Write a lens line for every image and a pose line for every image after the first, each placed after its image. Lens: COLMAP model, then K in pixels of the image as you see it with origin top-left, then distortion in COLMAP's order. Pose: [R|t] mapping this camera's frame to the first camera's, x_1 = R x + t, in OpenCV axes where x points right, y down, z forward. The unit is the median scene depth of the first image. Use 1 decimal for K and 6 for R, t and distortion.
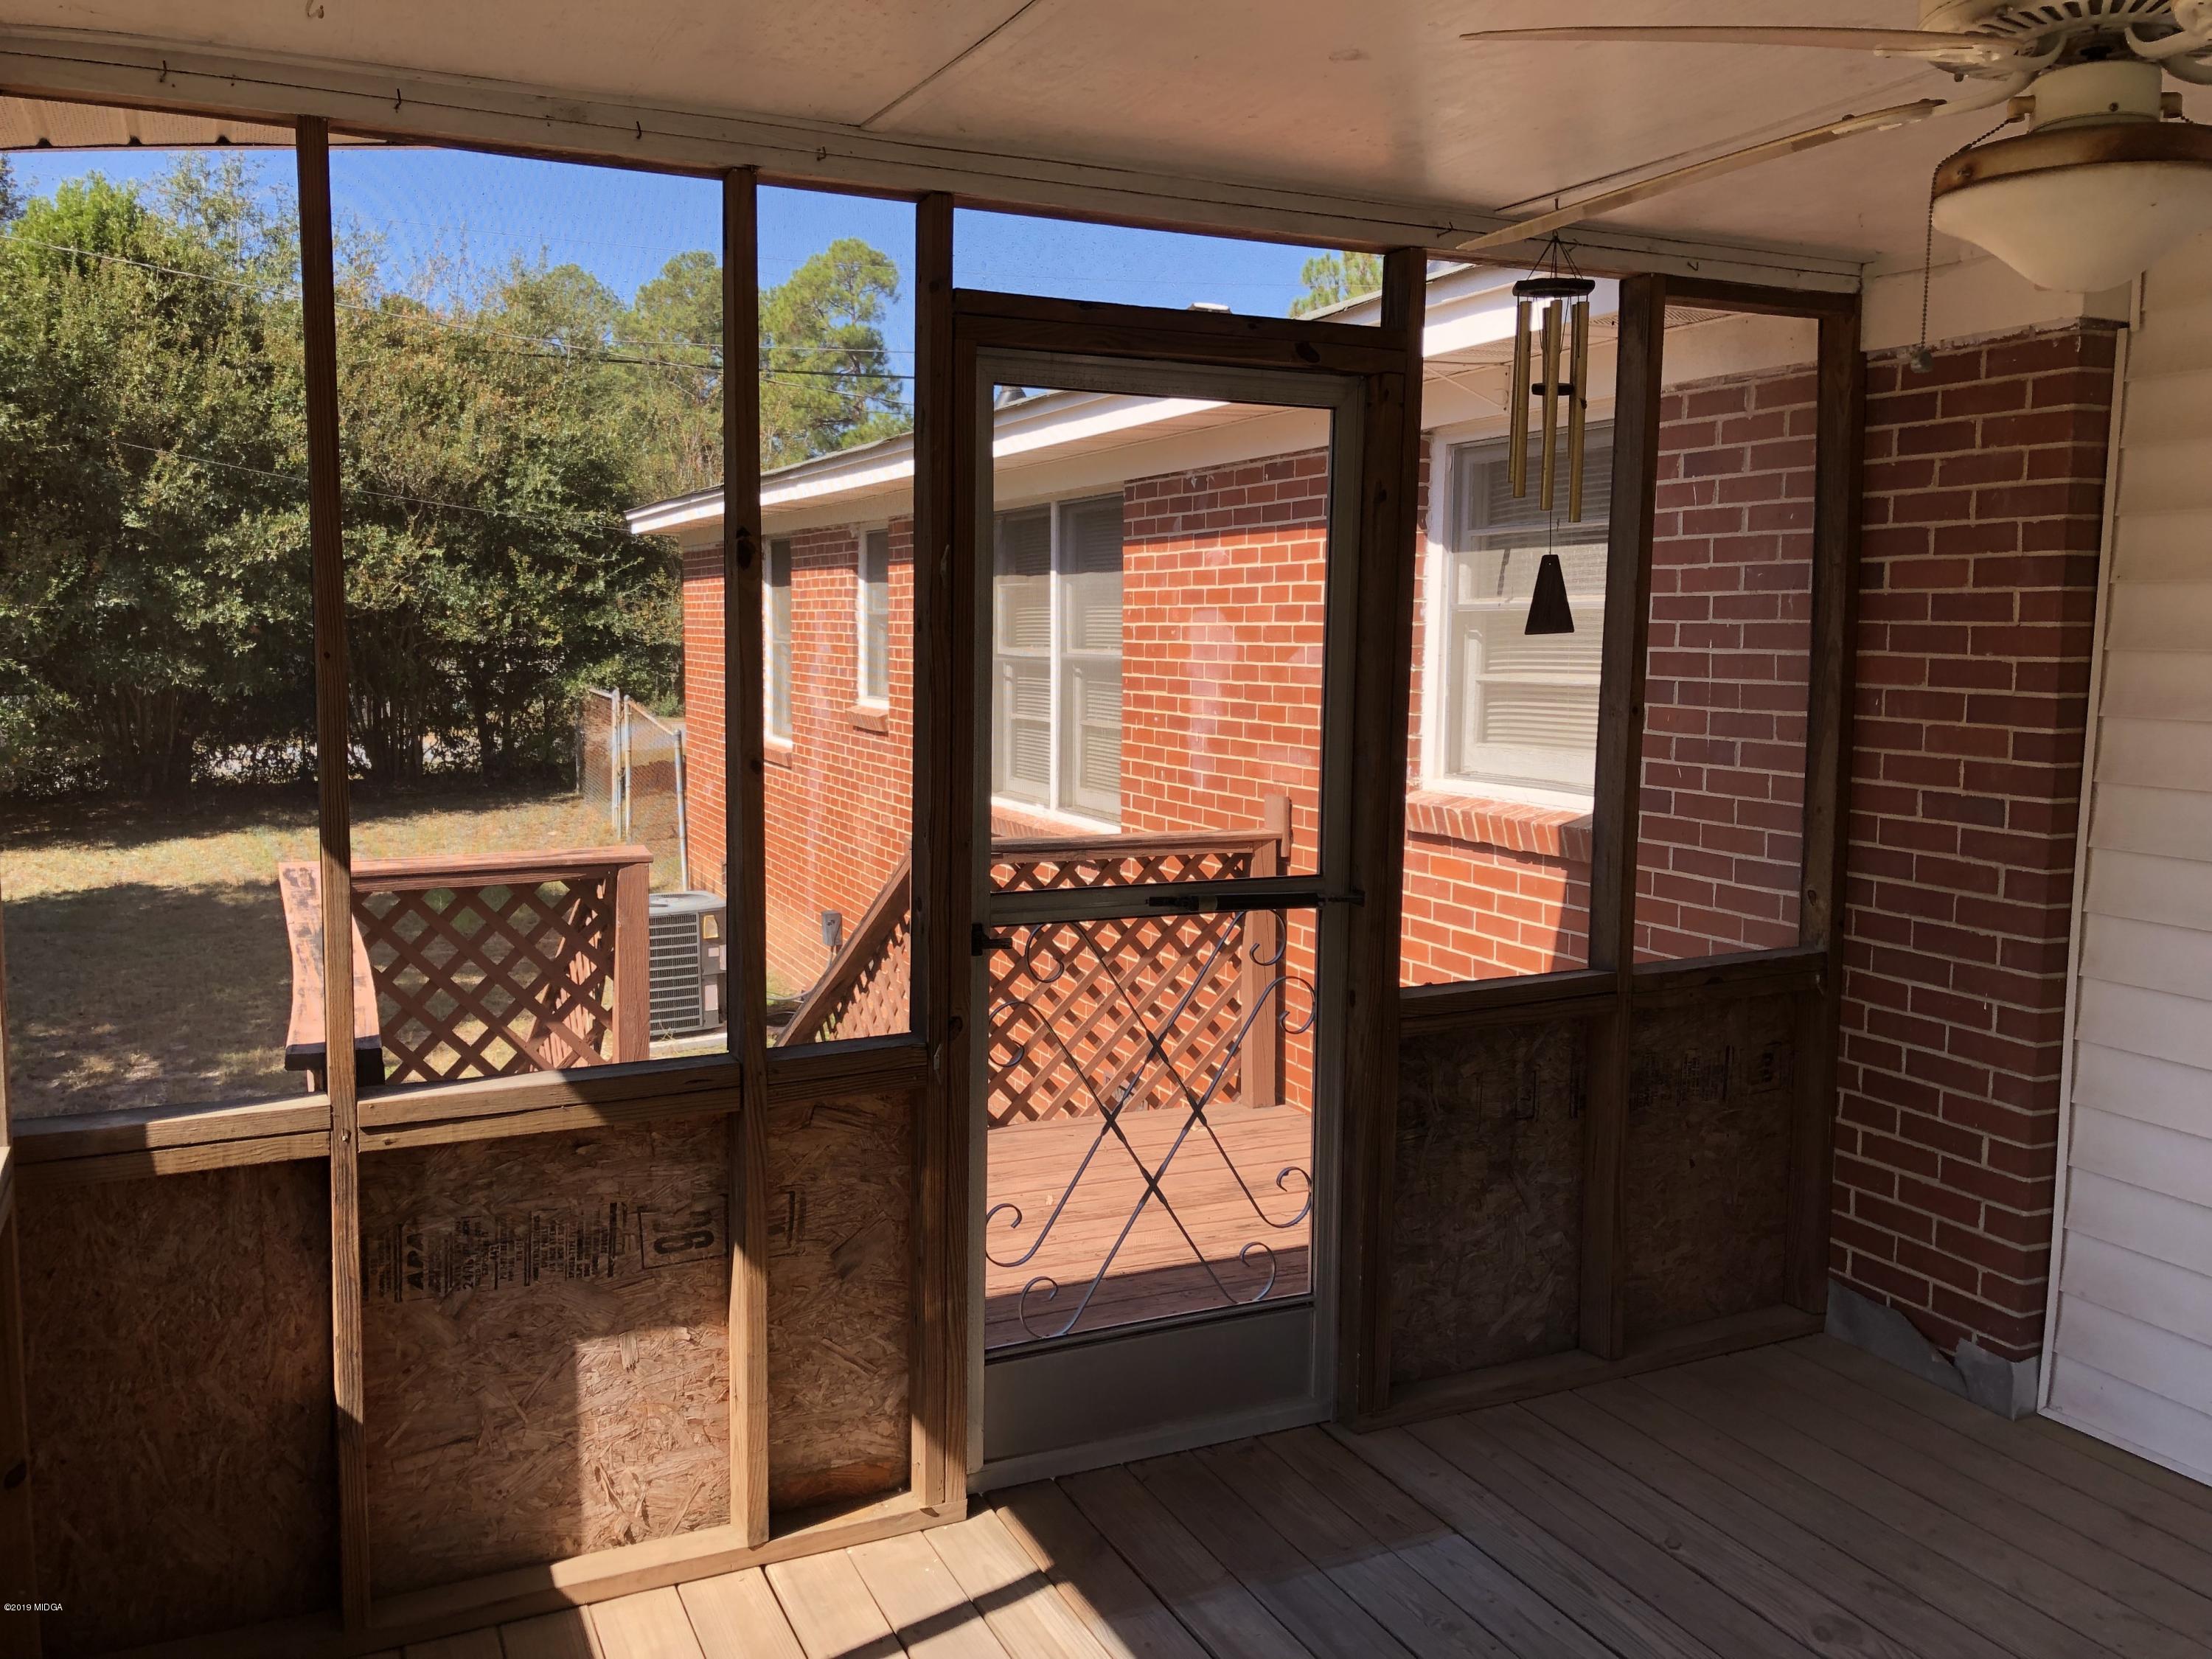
lens RADIAL K [[1838.3, 0, 1110.5], [0, 1838.3, 850.7], [0, 0, 1]] dist [0.056818, -0.074282]
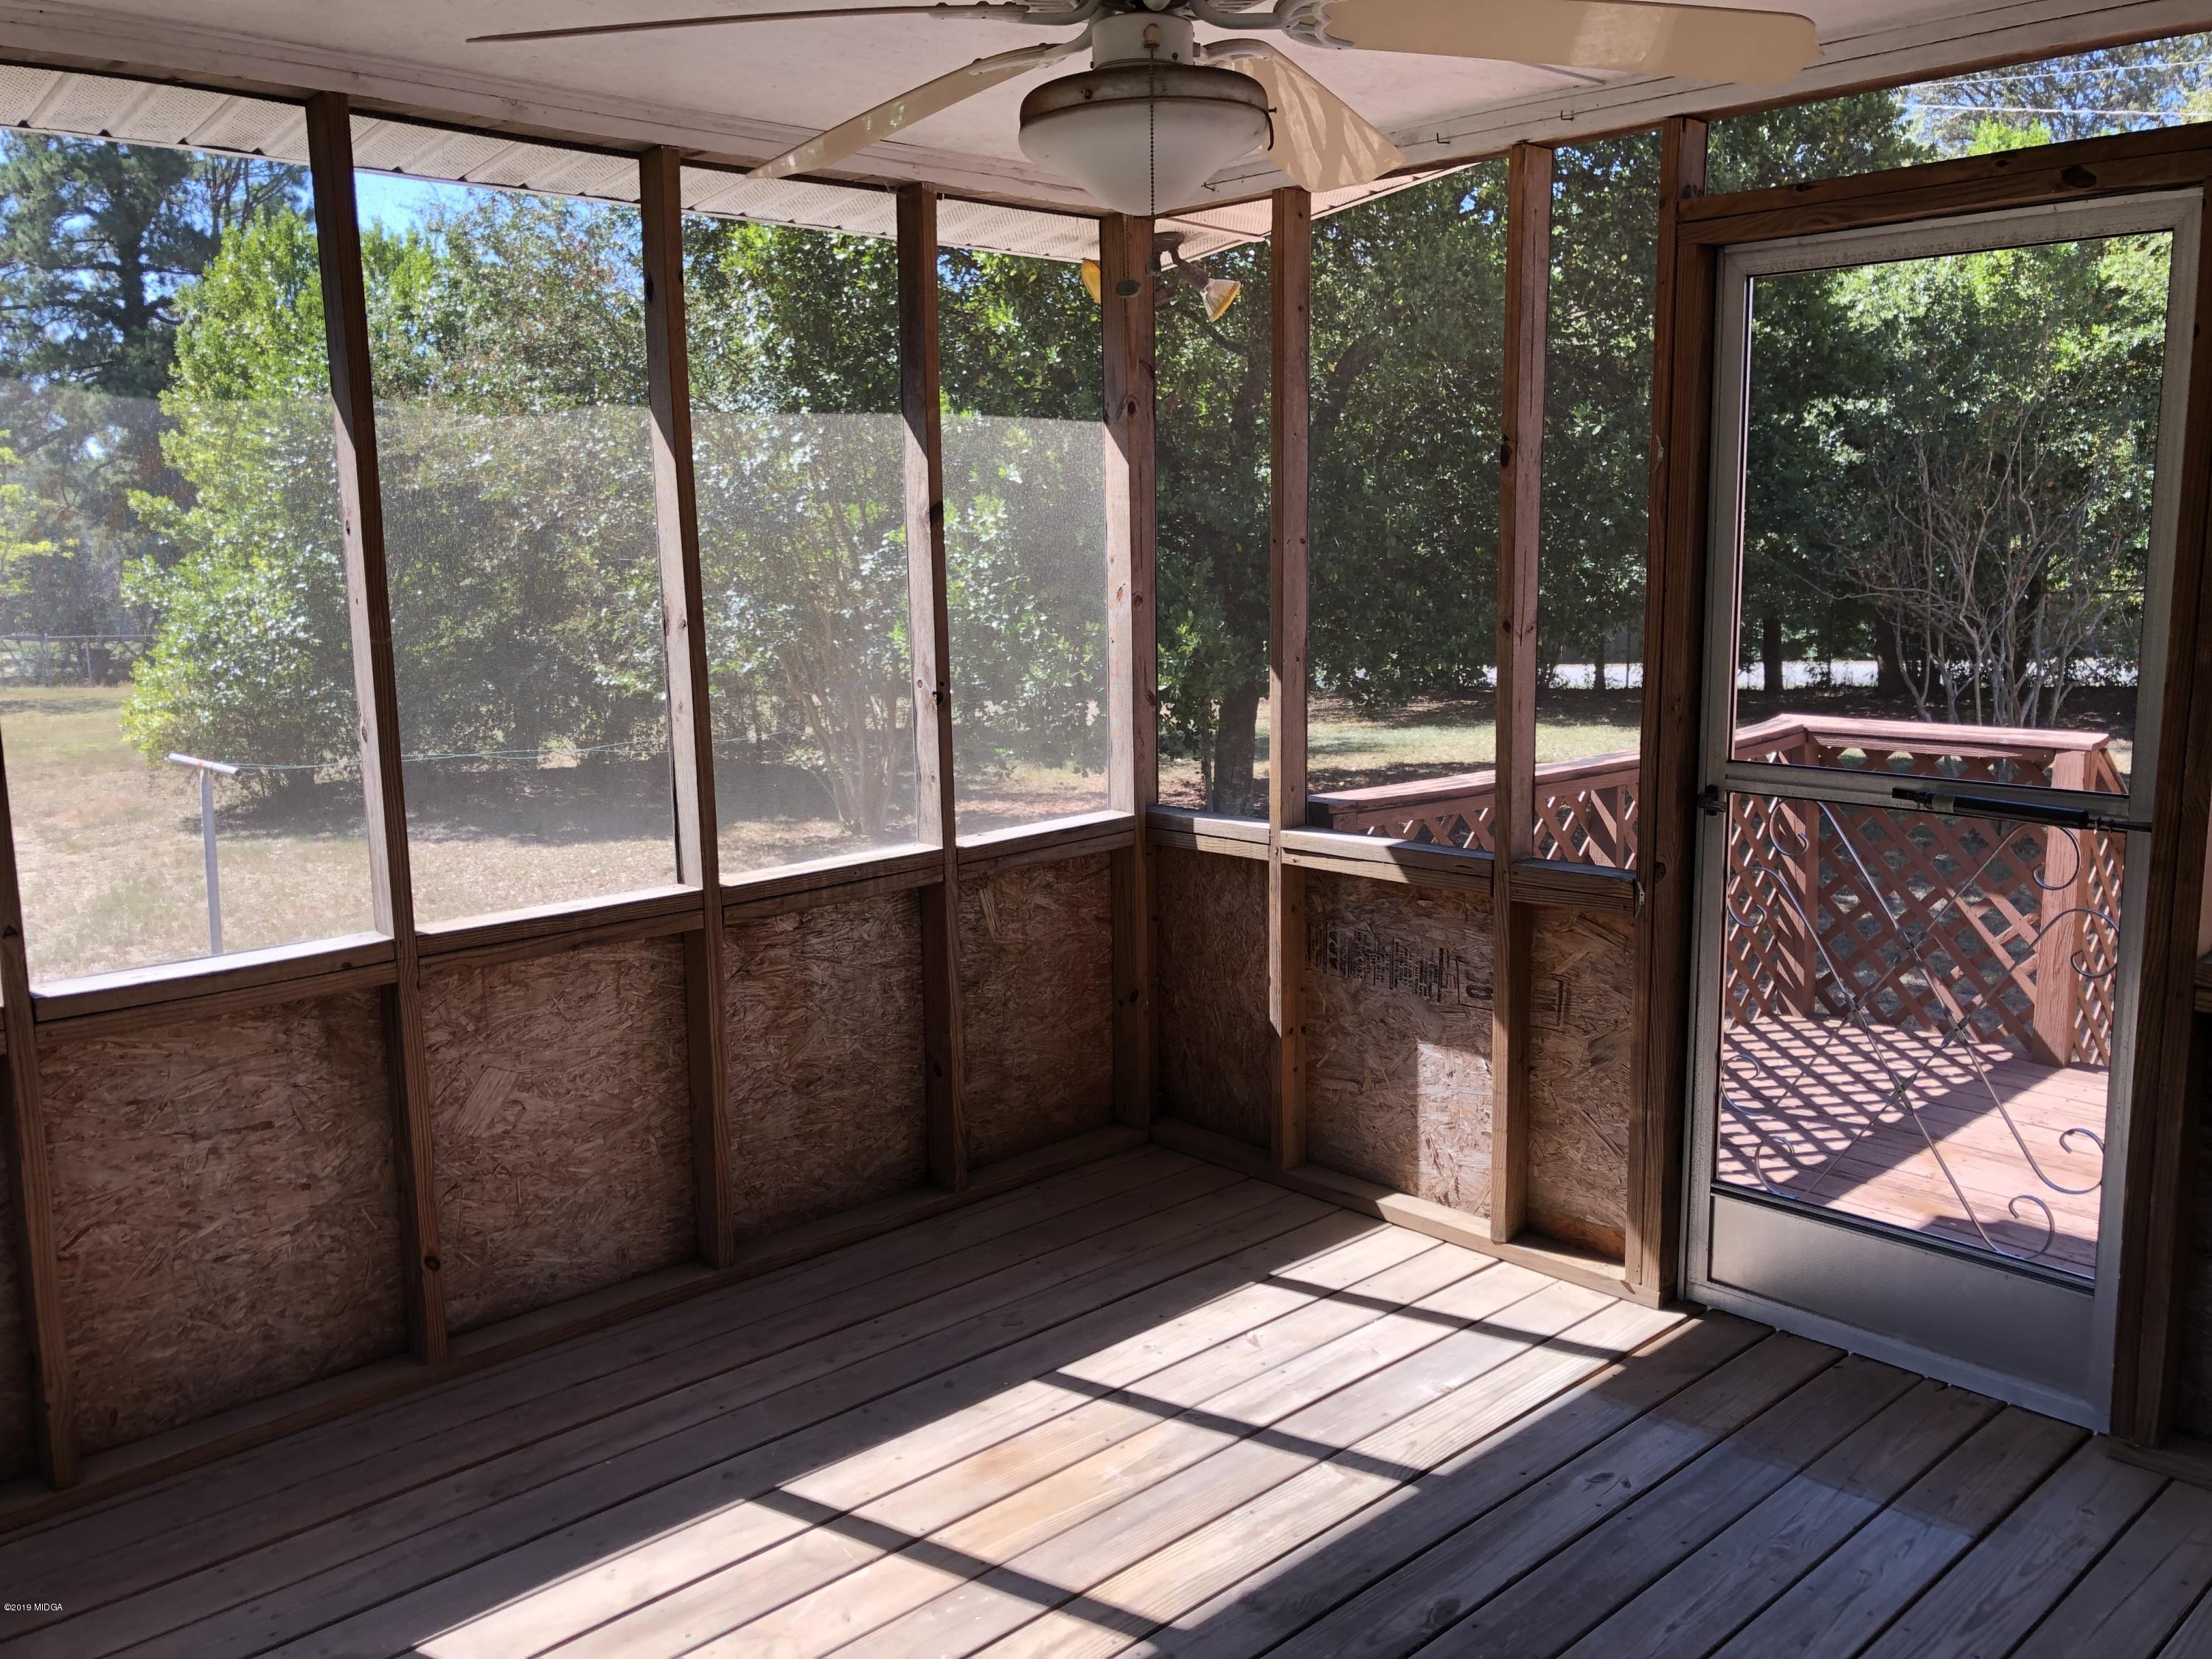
lens RADIAL K [[1838.3, 0, 1107.8], [0, 1838.3, 809.0], [0, 0, 1]] dist [0.056818, -0.074282]
pose [[0.315932, 0.136108, -0.938968, 0.898020], [-0.097747, 0.989060, 0.110481, -0.034831], [0.943733, 0.056877, 0.325780, 0.322157]]
